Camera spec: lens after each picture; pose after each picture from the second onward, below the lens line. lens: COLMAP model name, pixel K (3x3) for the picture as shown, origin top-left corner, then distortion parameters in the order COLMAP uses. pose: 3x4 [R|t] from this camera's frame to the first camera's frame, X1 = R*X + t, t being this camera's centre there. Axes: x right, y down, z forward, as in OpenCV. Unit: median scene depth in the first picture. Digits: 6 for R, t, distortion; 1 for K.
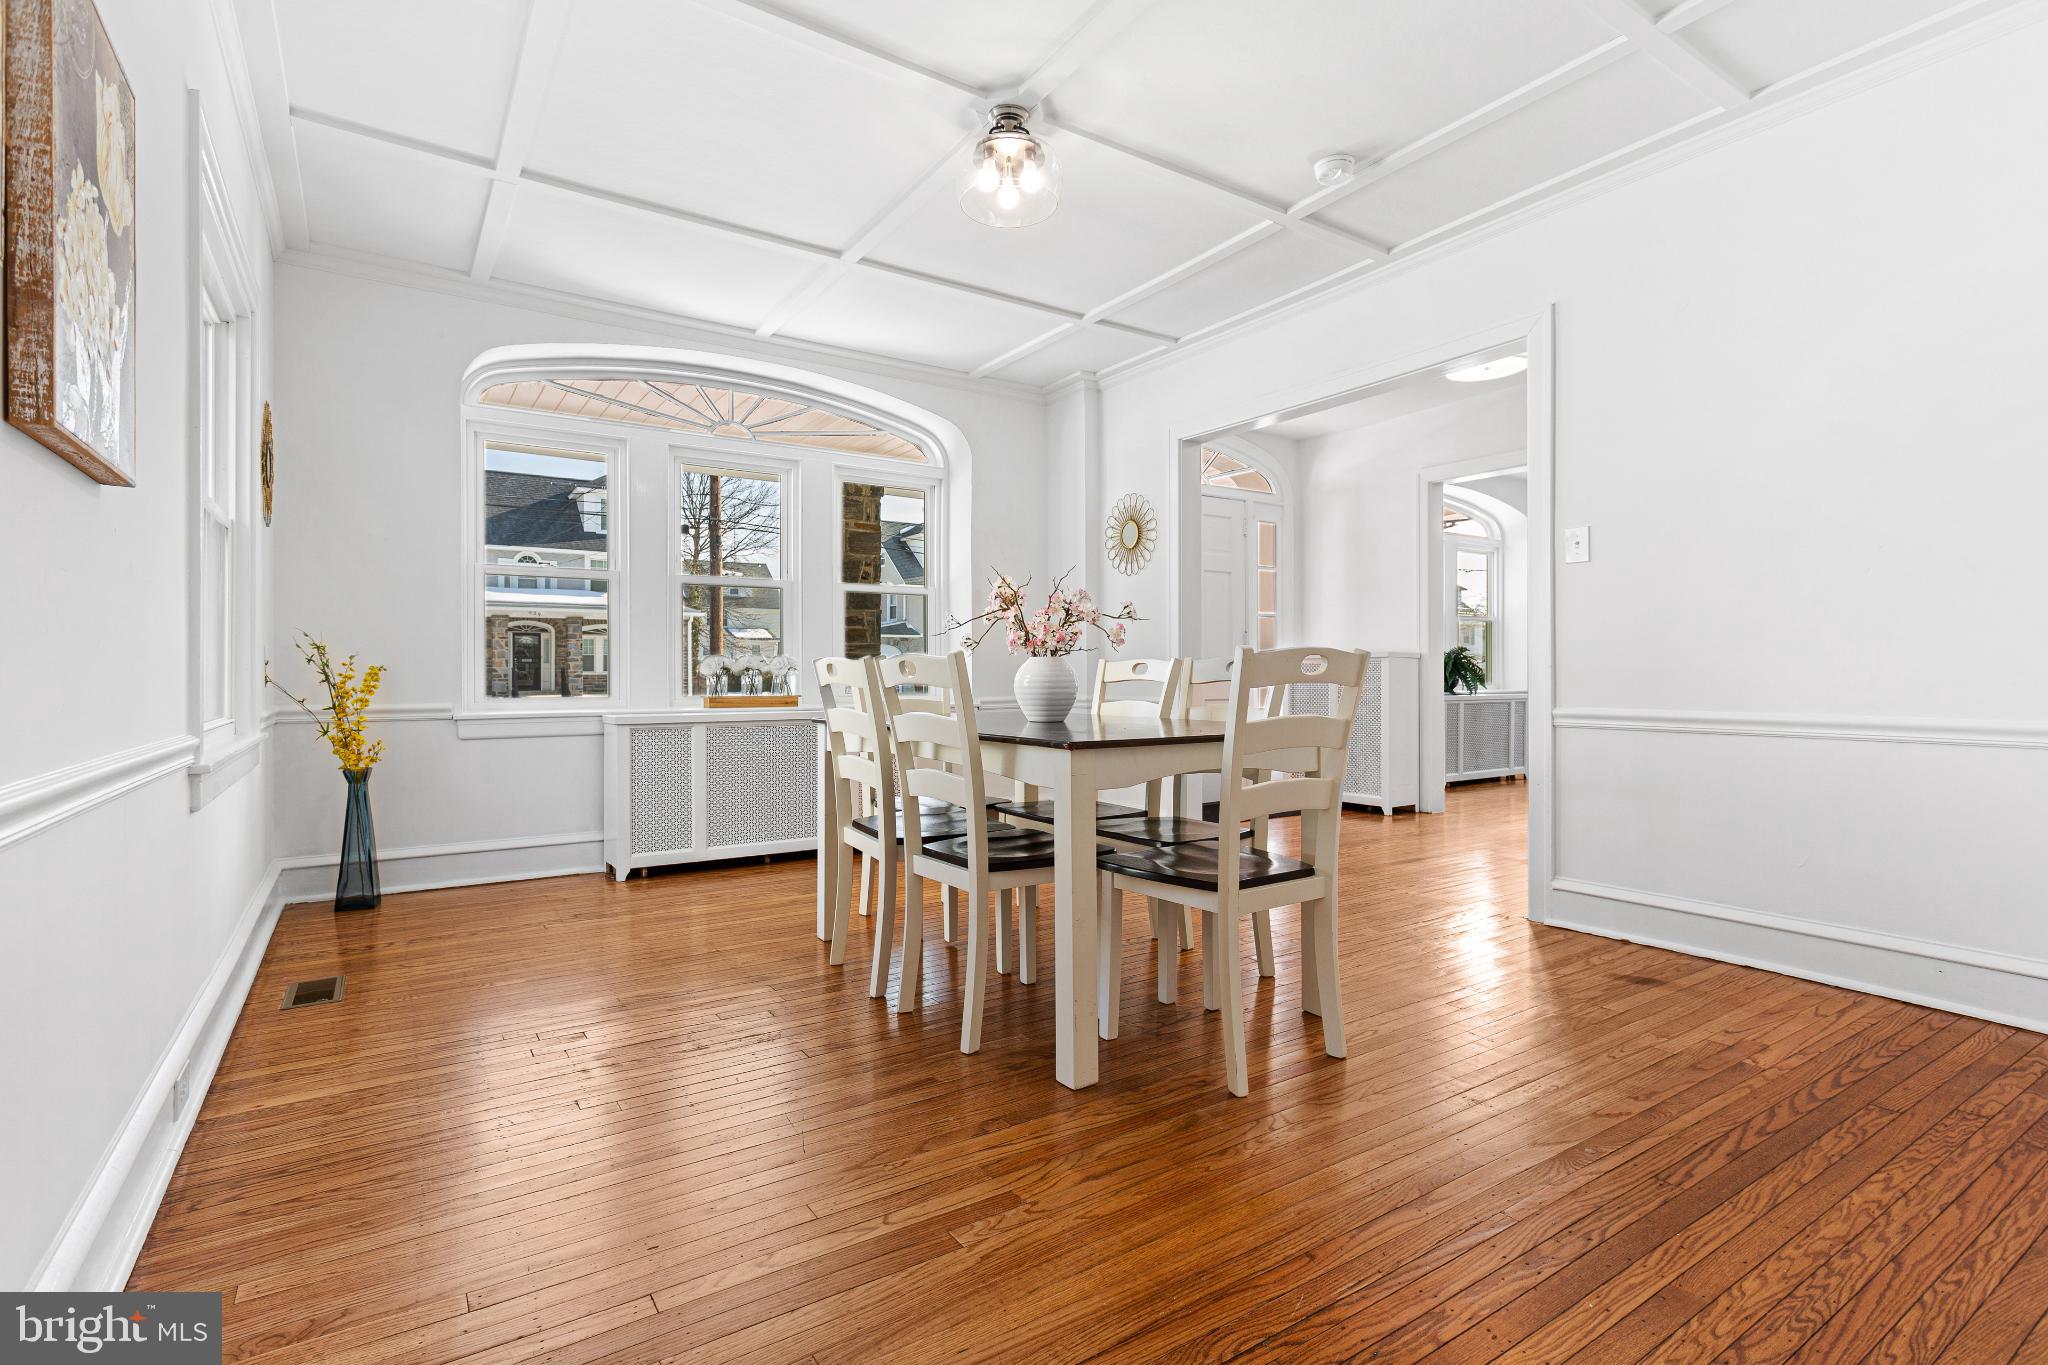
lens RADIAL K [[978.1, 0, 1013.4], [0, 978.1, 672.6], [0, 0, 1]] dist [-0.000748, -0.000327]
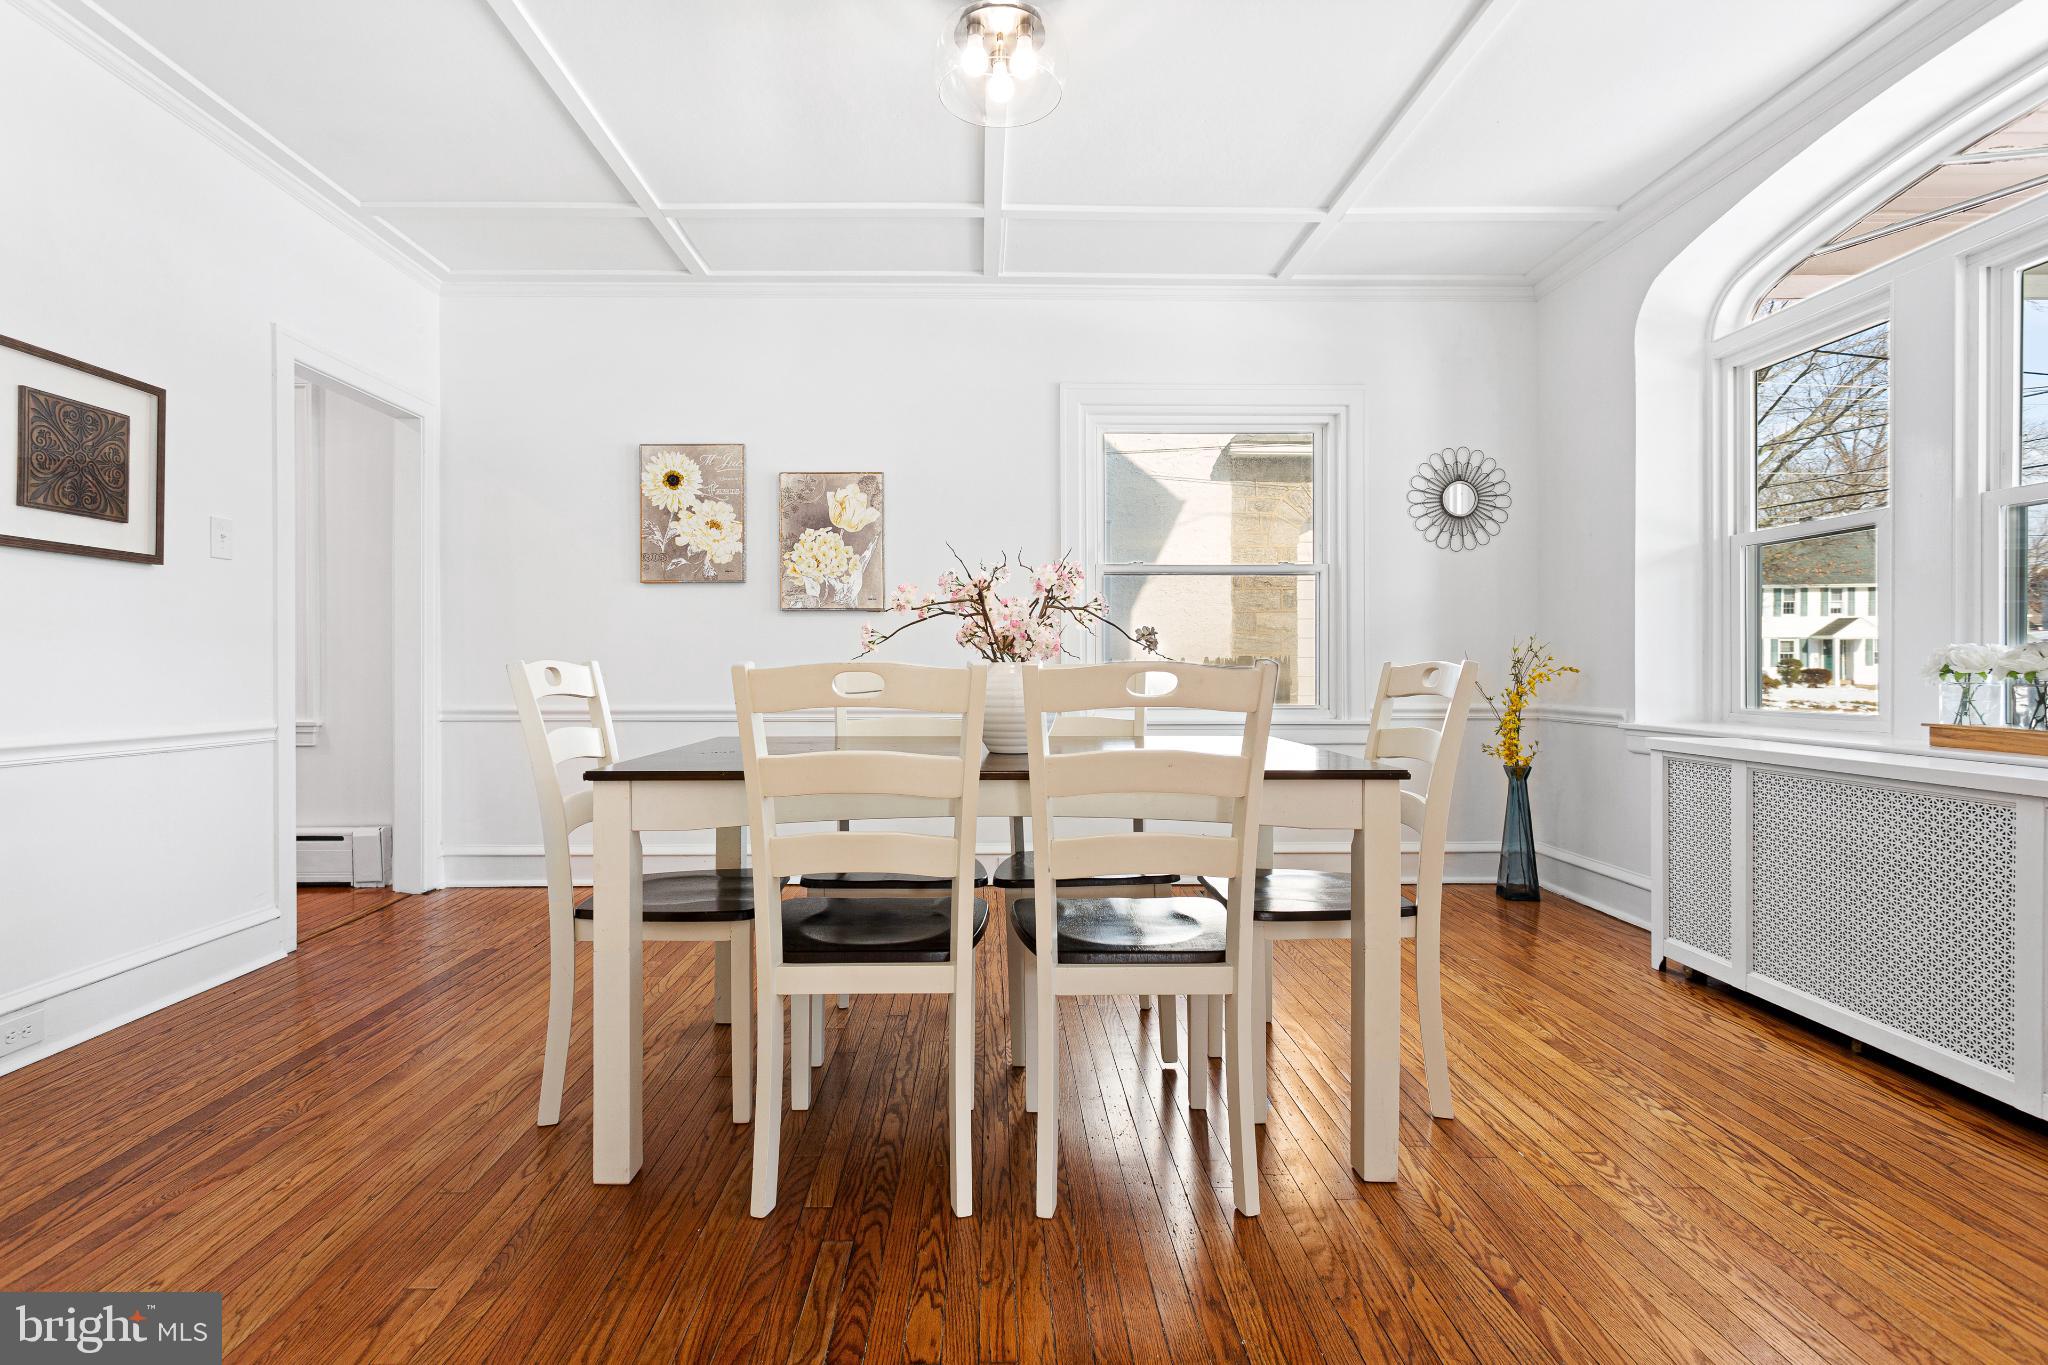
lens RADIAL K [[978.1, 0, 1012.1], [0, 978.1, 675.8], [0, 0, 1]] dist [-0.000748, -0.000327]
pose [[-0.527345, 0.005550, -0.849633, 0.994755], [0.005547, 0.999980, 0.003089, -0.014854], [0.849633, -0.003084, -0.527365, 2.111004]]
